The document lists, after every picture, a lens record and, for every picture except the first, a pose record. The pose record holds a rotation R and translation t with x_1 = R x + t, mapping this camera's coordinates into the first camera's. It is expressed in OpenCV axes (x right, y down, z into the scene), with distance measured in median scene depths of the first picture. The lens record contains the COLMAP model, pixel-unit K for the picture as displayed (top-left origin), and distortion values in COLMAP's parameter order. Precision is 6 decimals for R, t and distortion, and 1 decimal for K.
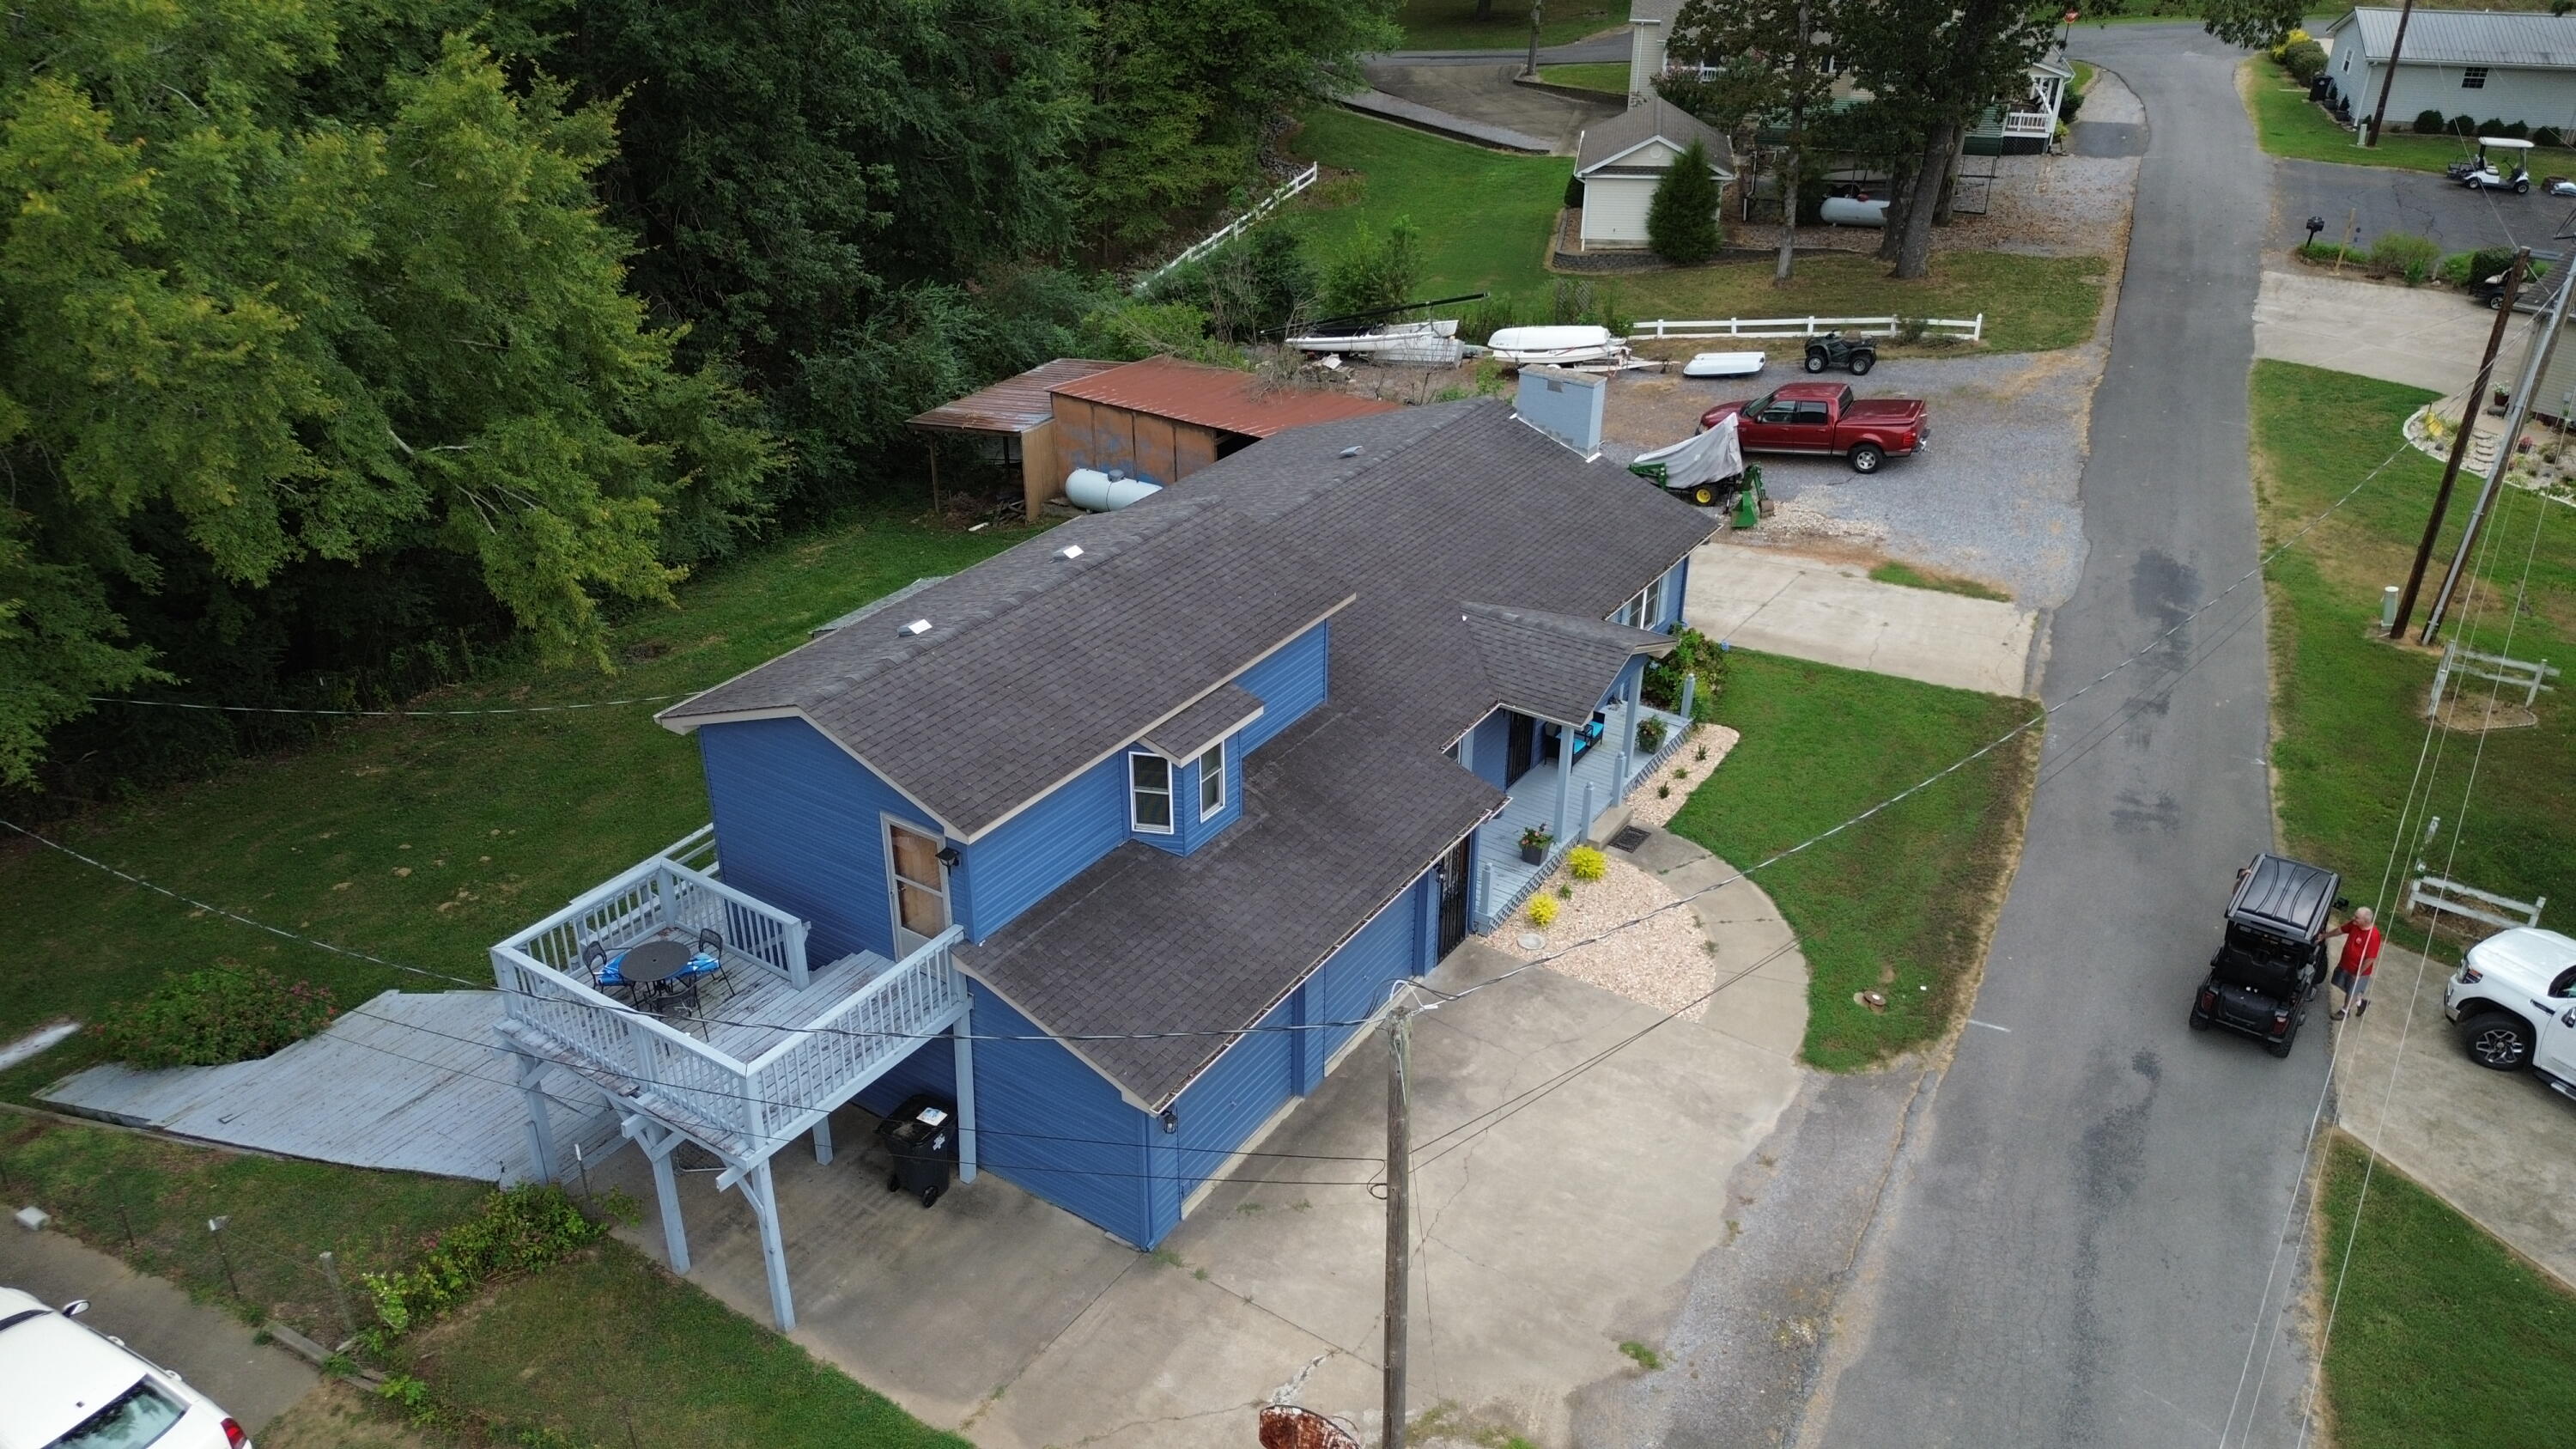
lens RADIAL K [[1880.2, 0, 1278.8], [0, 1880.2, 729.0], [0, 0, 1]] dist [0.042743, -0.025539]
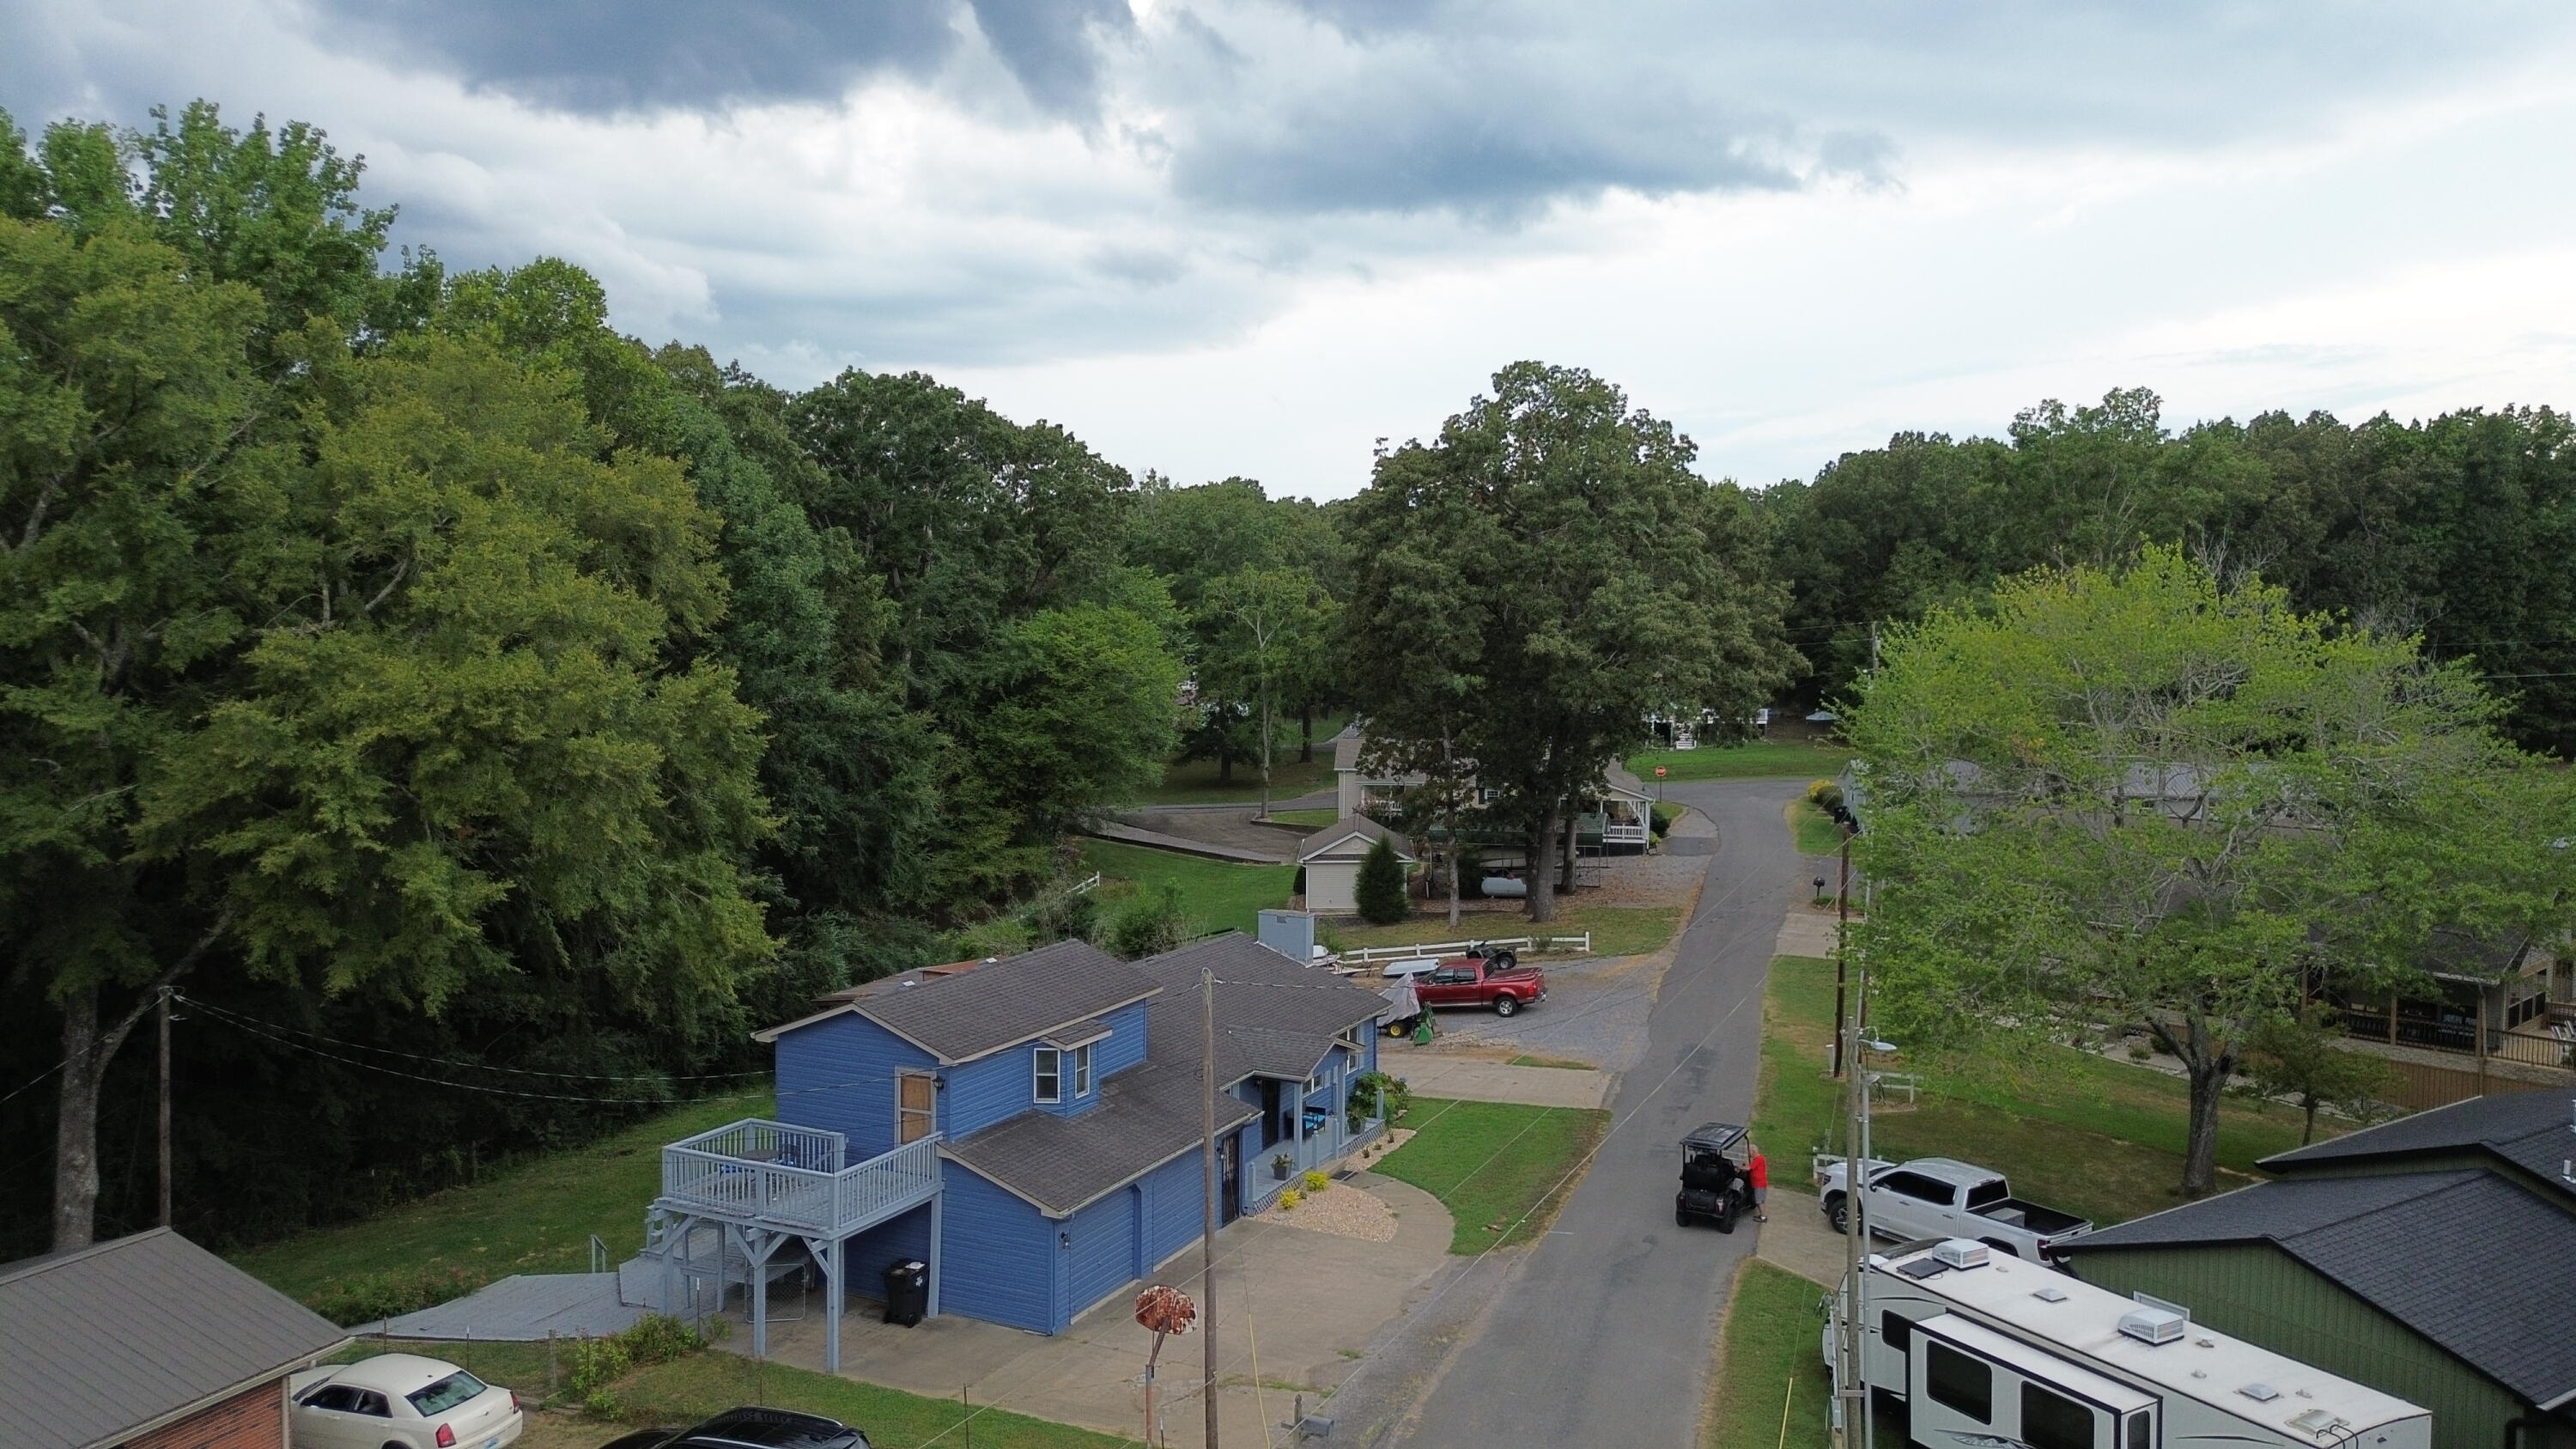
lens RADIAL K [[1880.2, 0, 1289.6], [0, 1880.2, 721.9], [0, 0, 1]] dist [0.042743, -0.025539]
pose [[0.990846, -0.004910, 0.134910, -0.053860], [0.059975, 0.911314, -0.407320, 0.303808], [-0.120945, 0.411683, 0.903266, -0.461719]]
